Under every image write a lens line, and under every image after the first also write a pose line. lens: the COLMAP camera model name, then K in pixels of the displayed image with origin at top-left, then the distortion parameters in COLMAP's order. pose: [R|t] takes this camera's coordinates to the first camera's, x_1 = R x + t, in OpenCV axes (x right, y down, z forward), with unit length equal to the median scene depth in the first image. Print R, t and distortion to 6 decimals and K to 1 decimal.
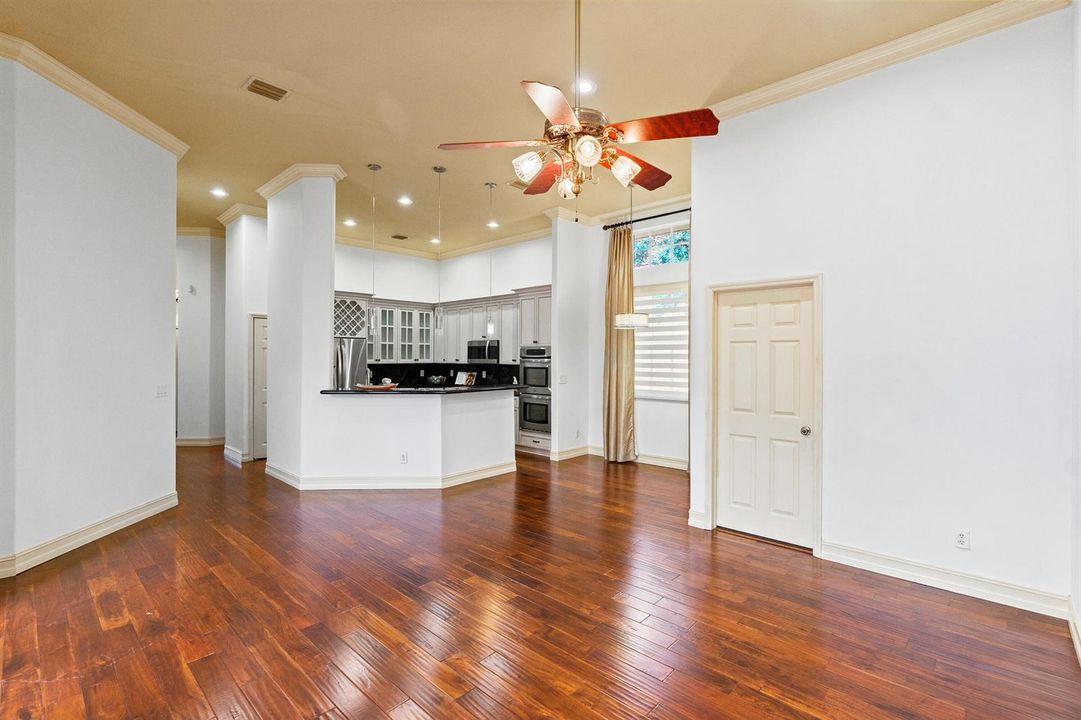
lens RADIAL K [[490.1, 0, 538.8], [0, 490.1, 357.6], [0, 0, 1]] dist [-0.002711, 0.001918]
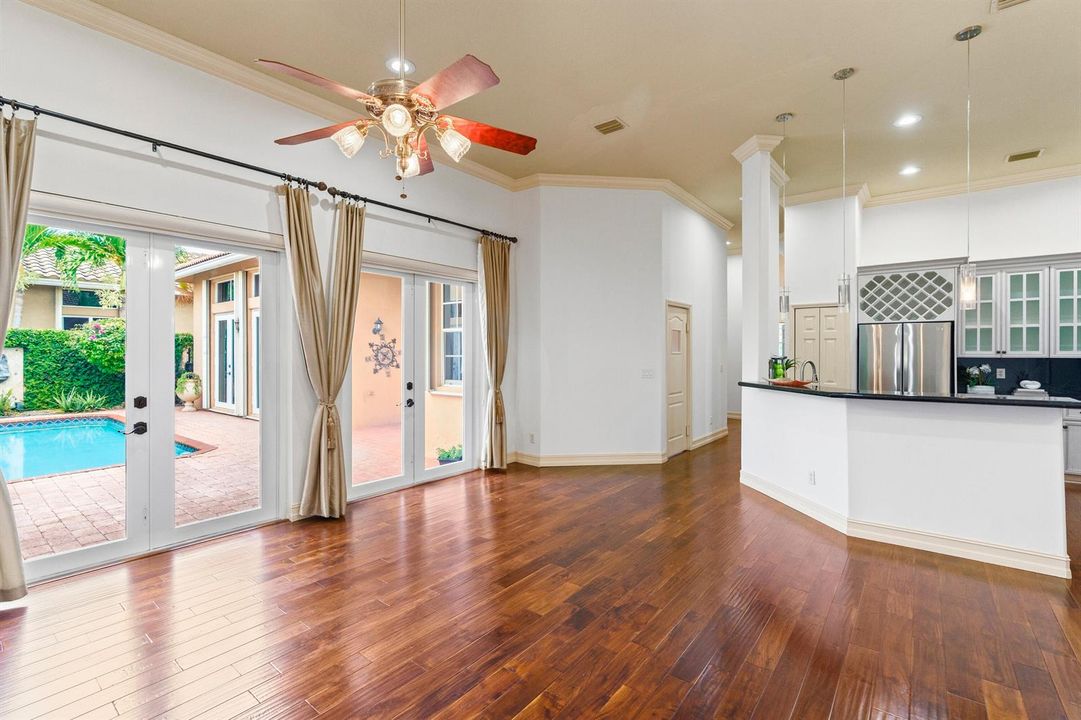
lens RADIAL K [[490.1, 0, 542.4], [0, 490.1, 363.3], [0, 0, 1]] dist [-0.002711, 0.001918]
pose [[0.083863, 0.021288, -0.996250, 0.308196], [-0.000106, 0.999772, 0.021354, 0.006428], [0.996477, -0.001685, 0.083846, 0.348716]]
